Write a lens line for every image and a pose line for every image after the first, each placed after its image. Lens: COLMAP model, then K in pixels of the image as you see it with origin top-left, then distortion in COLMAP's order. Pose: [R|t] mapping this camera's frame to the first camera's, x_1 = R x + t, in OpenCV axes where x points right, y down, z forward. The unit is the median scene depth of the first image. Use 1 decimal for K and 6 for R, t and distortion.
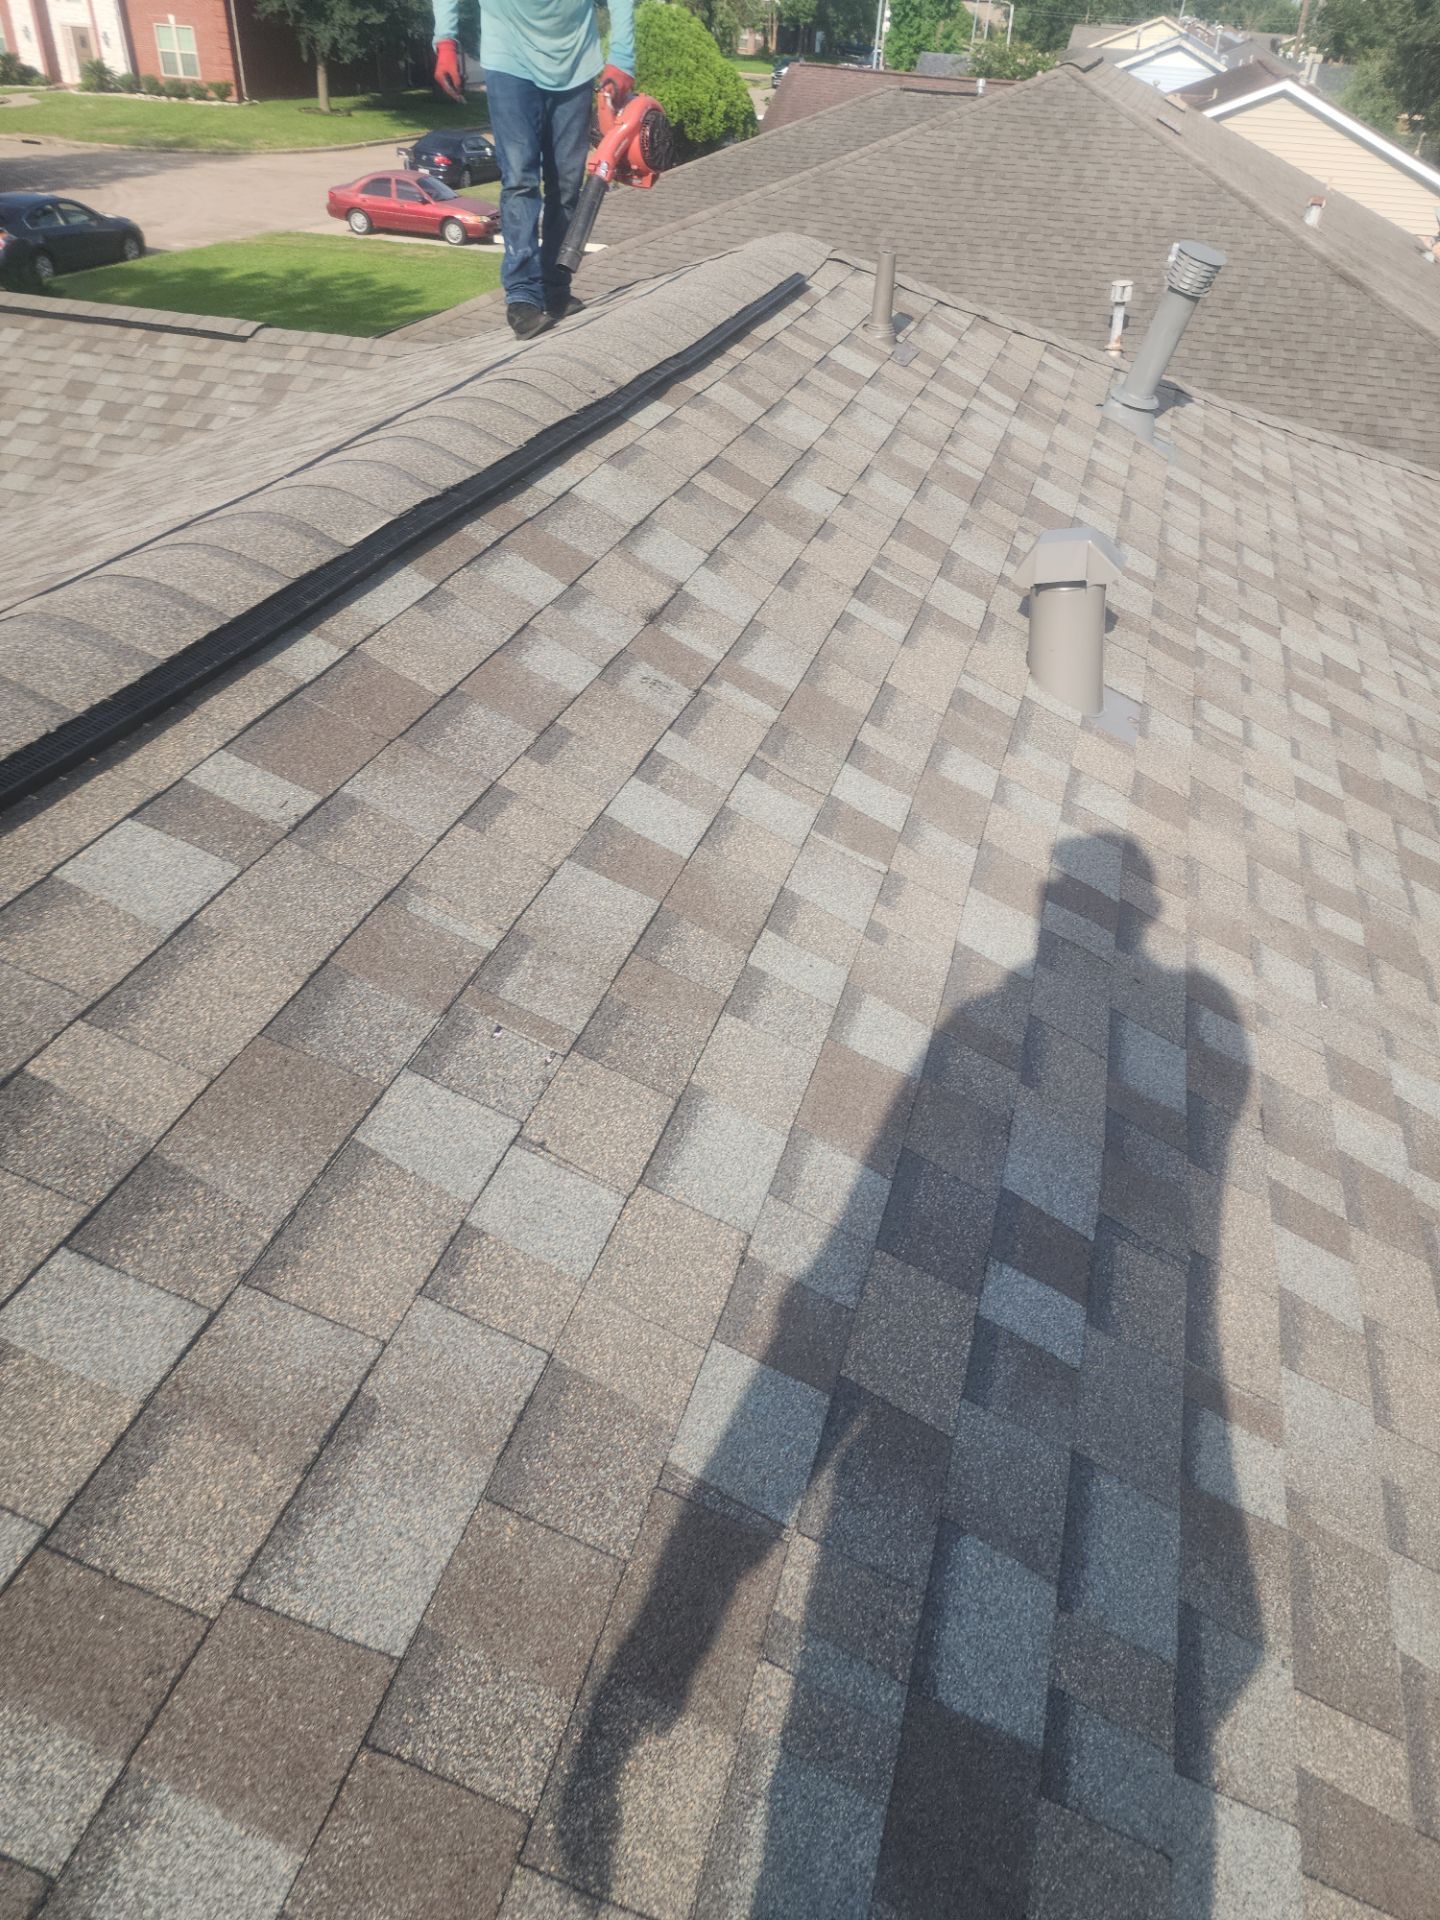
lens RADIAL K [[1343.4, 0, 740.7], [0, 1343.4, 981.7], [0, 0, 1]] dist [0.057806, -0.050218]
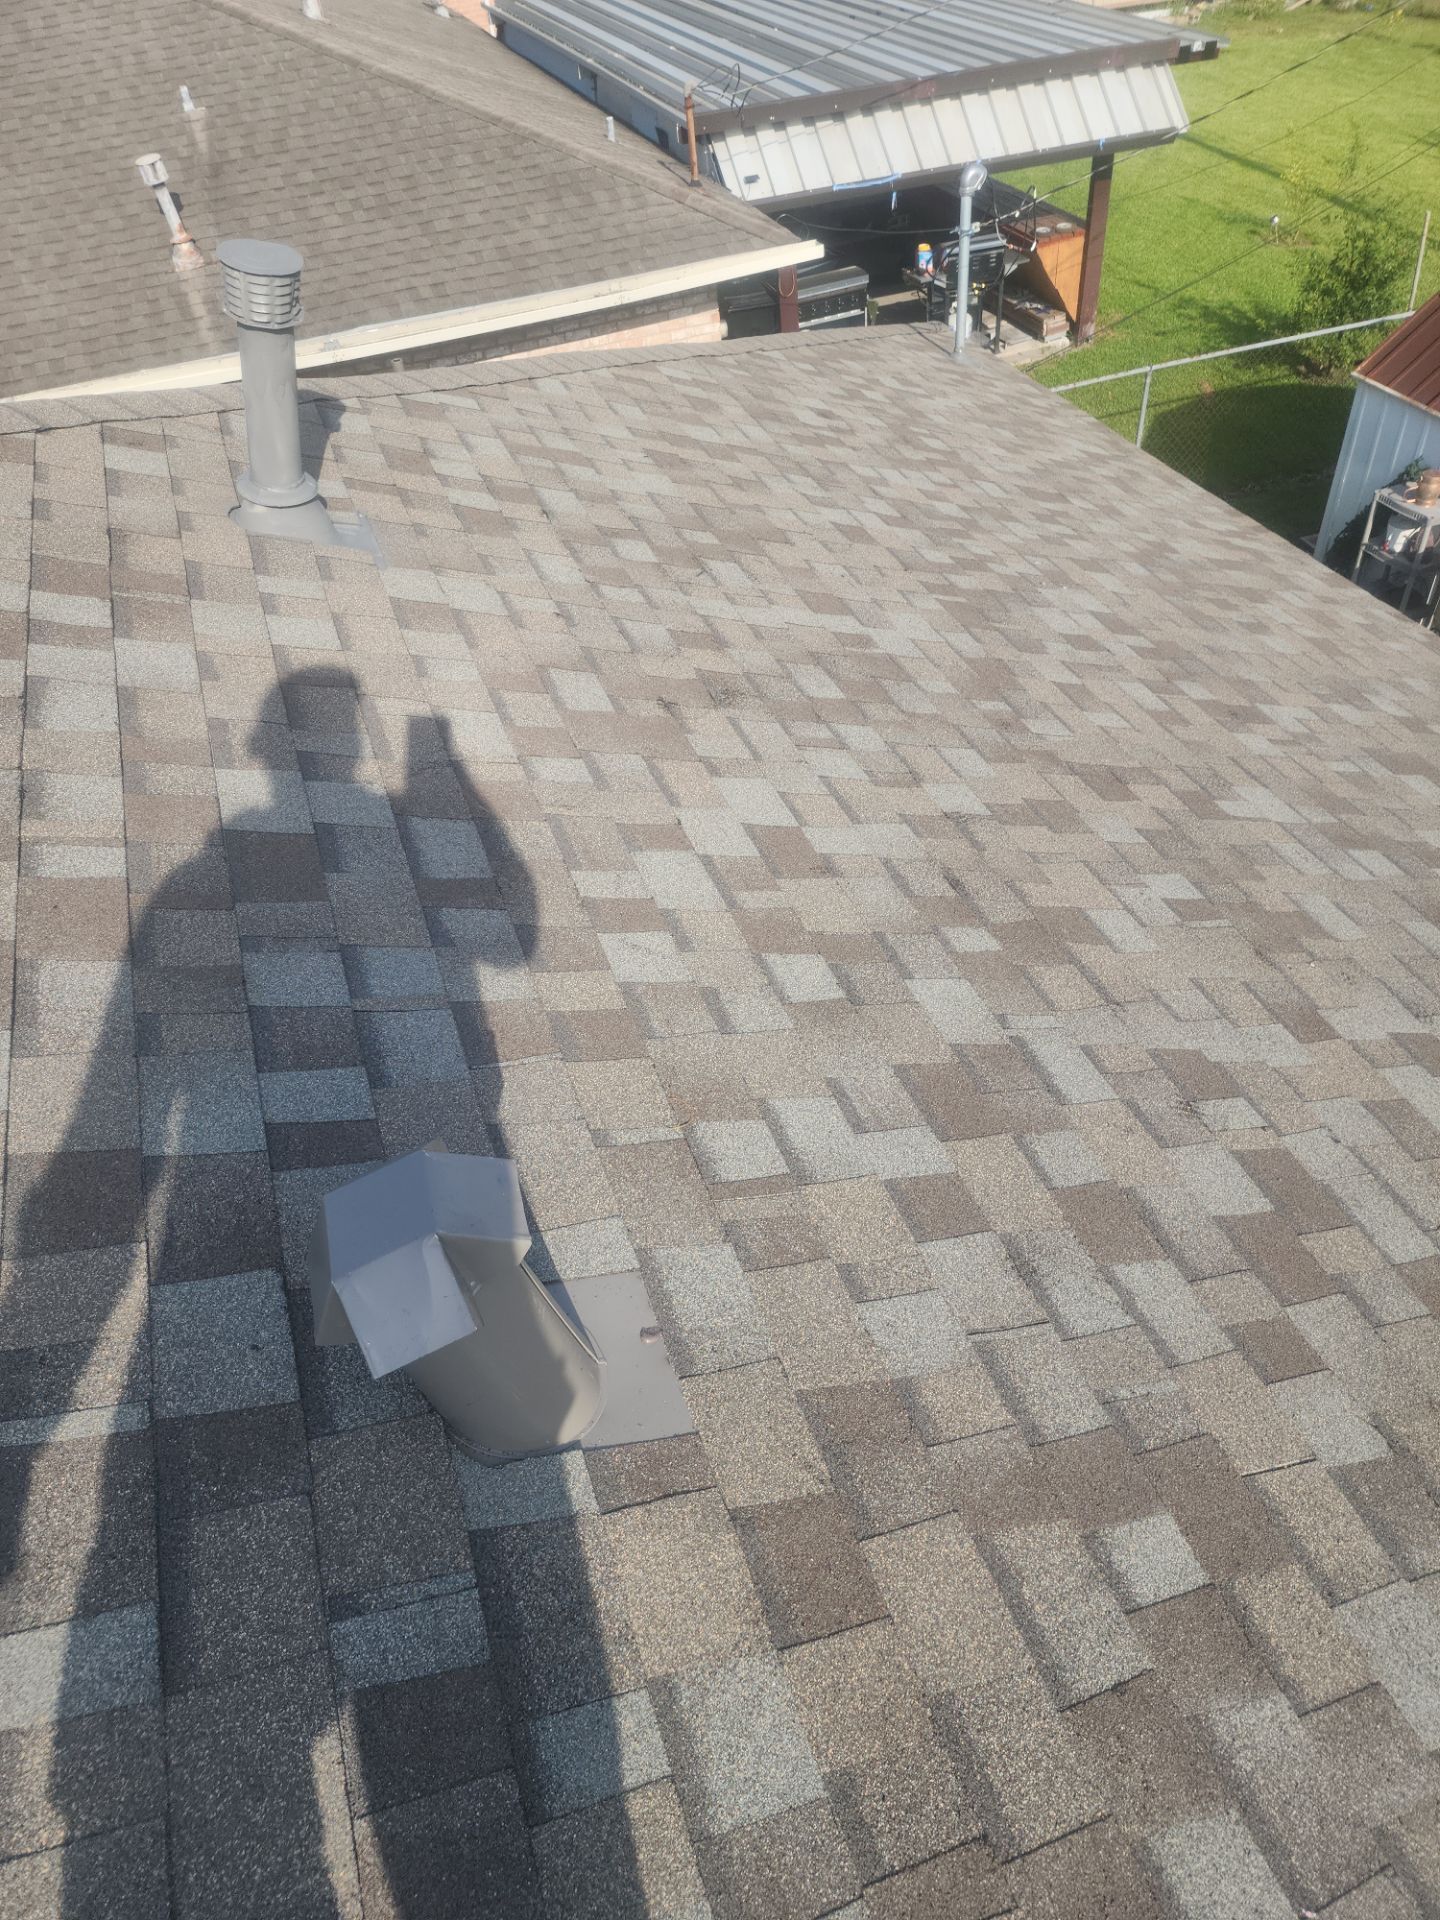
lens RADIAL K [[1307.9, 0, 726.2], [0, 1307.9, 990.5], [0, 0, 1]] dist [0.060495, -0.045262]
pose [[0.806035, -0.486151, 0.337587, 0.218122], [0.436753, 0.873490, 0.215085, -0.433854], [-0.399443, -0.025924, 0.916392, 0.549180]]
